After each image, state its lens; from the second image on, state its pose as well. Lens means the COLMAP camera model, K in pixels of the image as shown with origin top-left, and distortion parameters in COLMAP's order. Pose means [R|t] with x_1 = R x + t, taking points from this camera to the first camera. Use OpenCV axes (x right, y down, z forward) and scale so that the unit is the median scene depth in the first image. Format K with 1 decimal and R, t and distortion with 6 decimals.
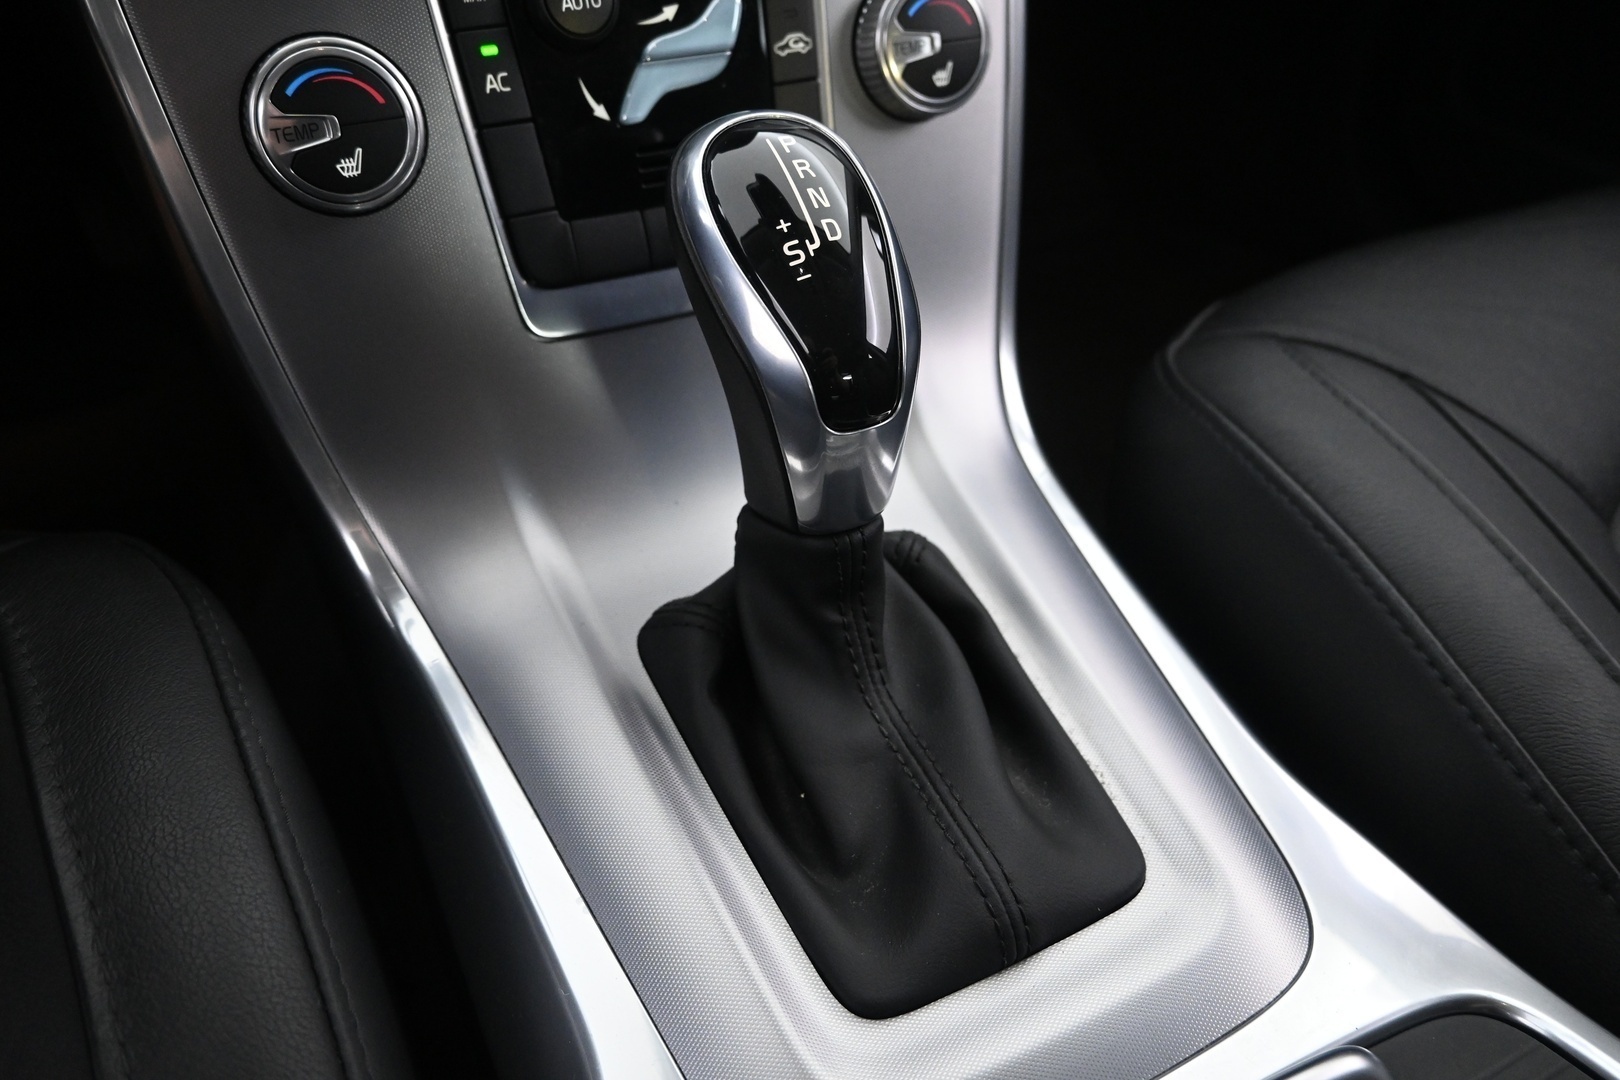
lens RADIAL K [[1102.7, 0, 818.8], [0, 1102.7, 534.7], [0, 0, 1]] dist [0.001477, 0.003741]
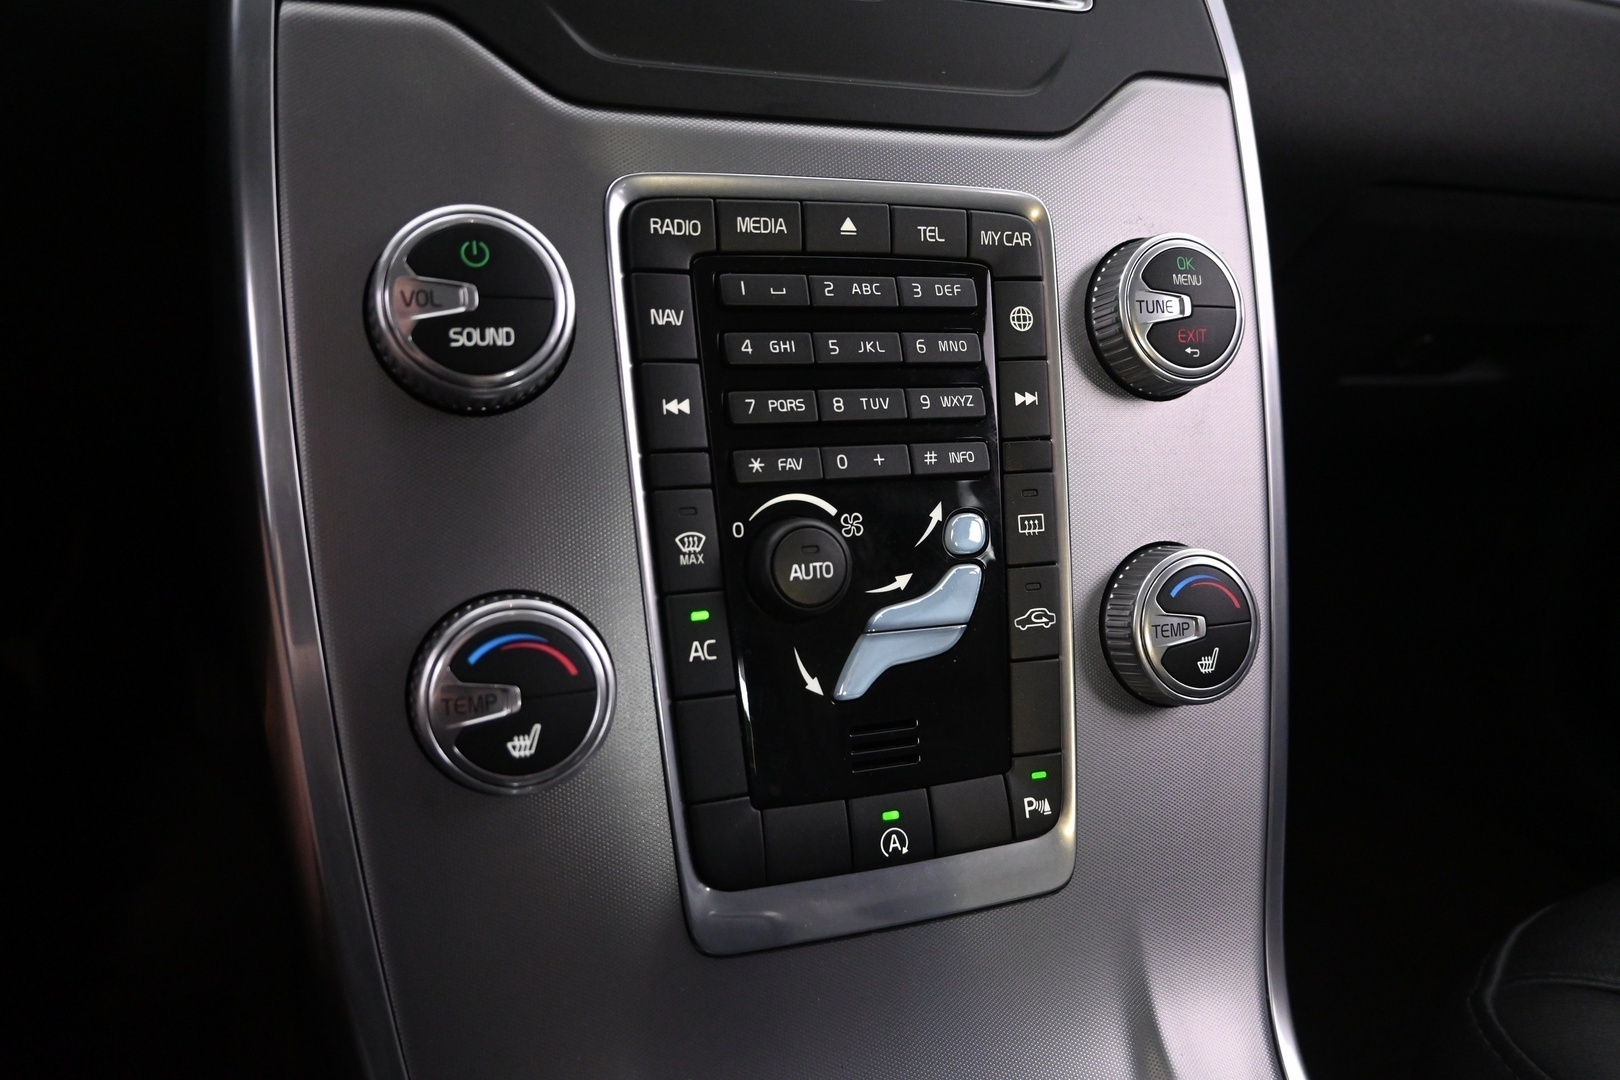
lens RADIAL K [[1164.8, 0, 818.3], [0, 1164.8, 568.7], [0, 0, 1]] dist [-0.008045, 0.002907]
pose [[0.994416, 0.060530, -0.086442, -0.124988], [-0.088437, 0.924940, -0.369683, -0.138986], [0.057577, 0.375264, 0.925128, 0.142527]]
